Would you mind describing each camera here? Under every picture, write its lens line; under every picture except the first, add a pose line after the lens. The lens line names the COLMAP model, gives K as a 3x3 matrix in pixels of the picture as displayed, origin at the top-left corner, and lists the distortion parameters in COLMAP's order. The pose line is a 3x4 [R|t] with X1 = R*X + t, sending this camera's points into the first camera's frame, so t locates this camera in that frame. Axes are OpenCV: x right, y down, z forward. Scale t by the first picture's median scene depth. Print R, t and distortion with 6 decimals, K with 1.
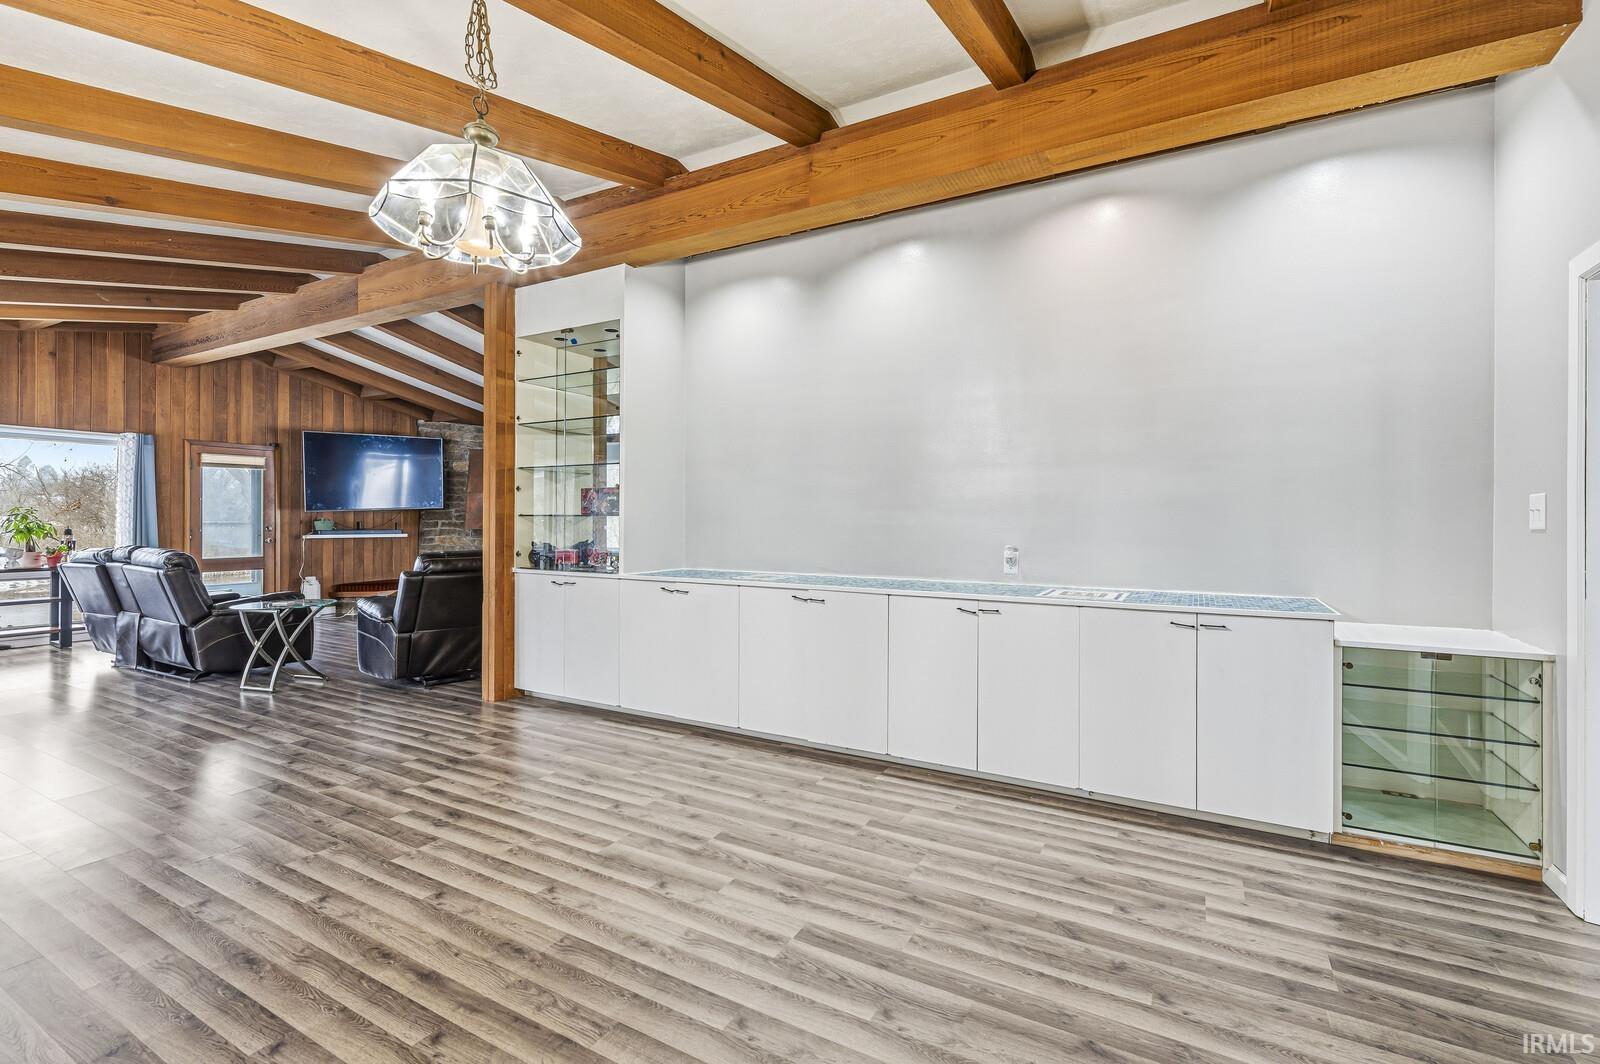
lens RADIAL K [[690.5, 0, 792.5], [0, 690.5, 517.5], [0, 0, 1]] dist [-0.000420, 0.000403]
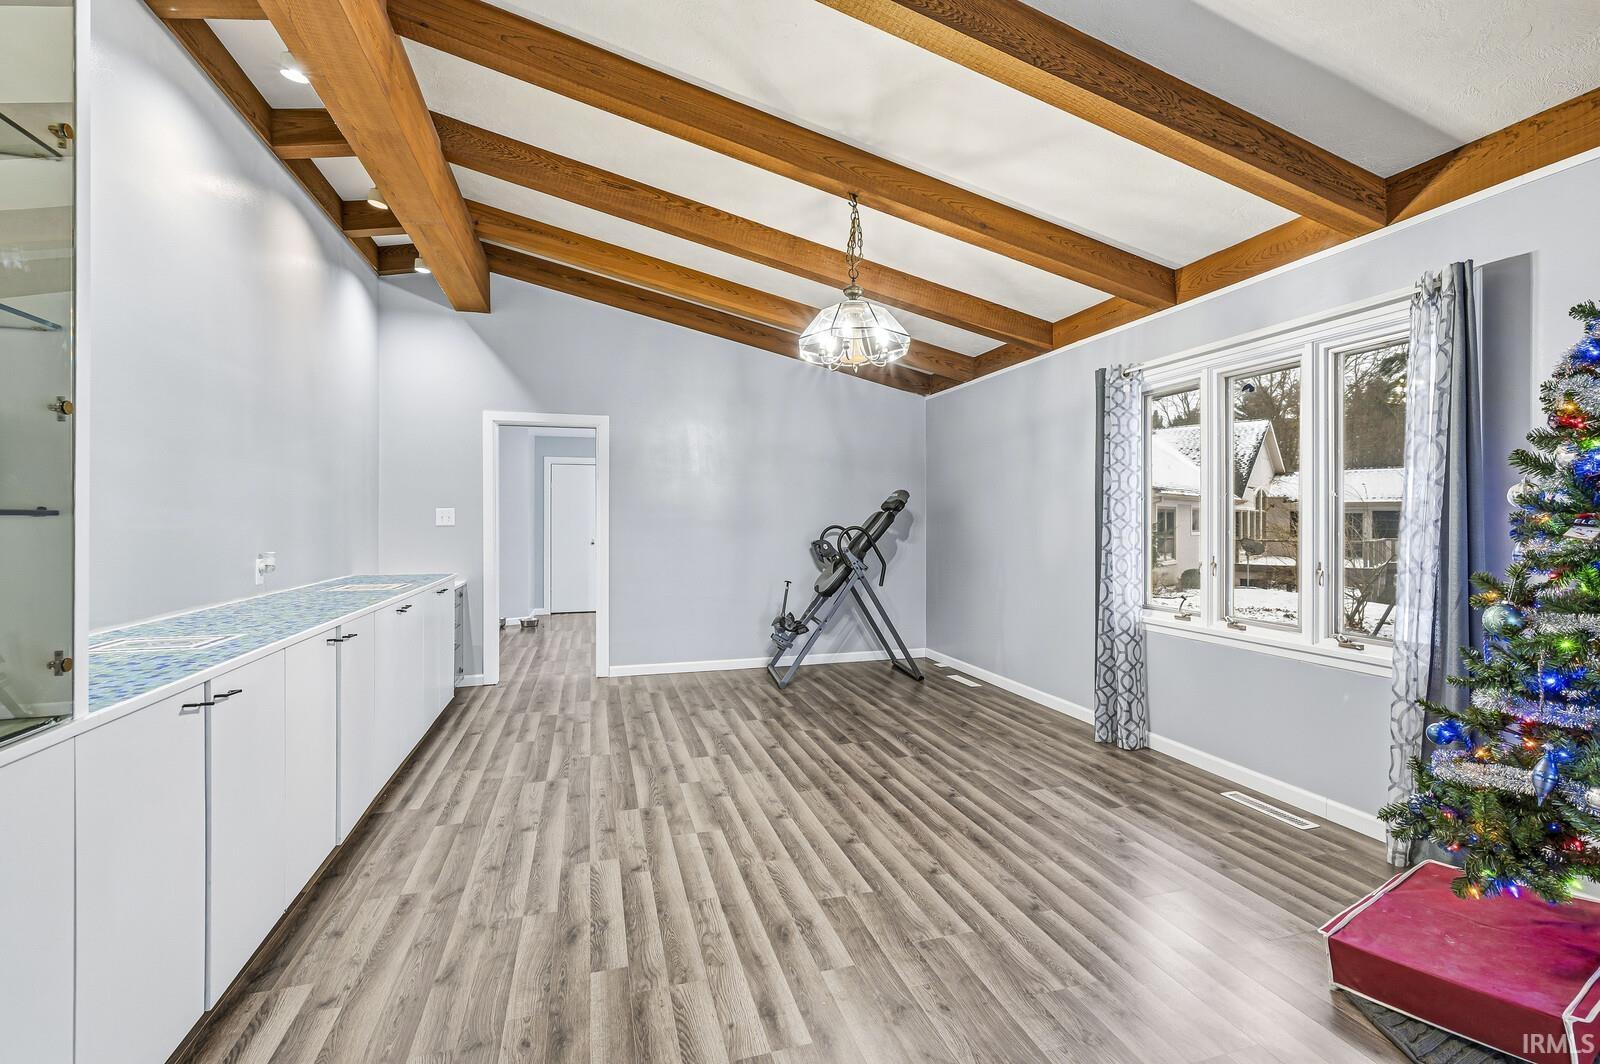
lens RADIAL K [[690.5, 0, 796.5], [0, 690.5, 524.5], [0, 0, 1]] dist [-0.000420, 0.000403]
pose [[-0.710274, -0.006846, 0.703892, -1.182507], [-0.002506, 0.999971, 0.007197, -0.003054], [-0.703921, 0.003348, -0.710270, 1.764988]]
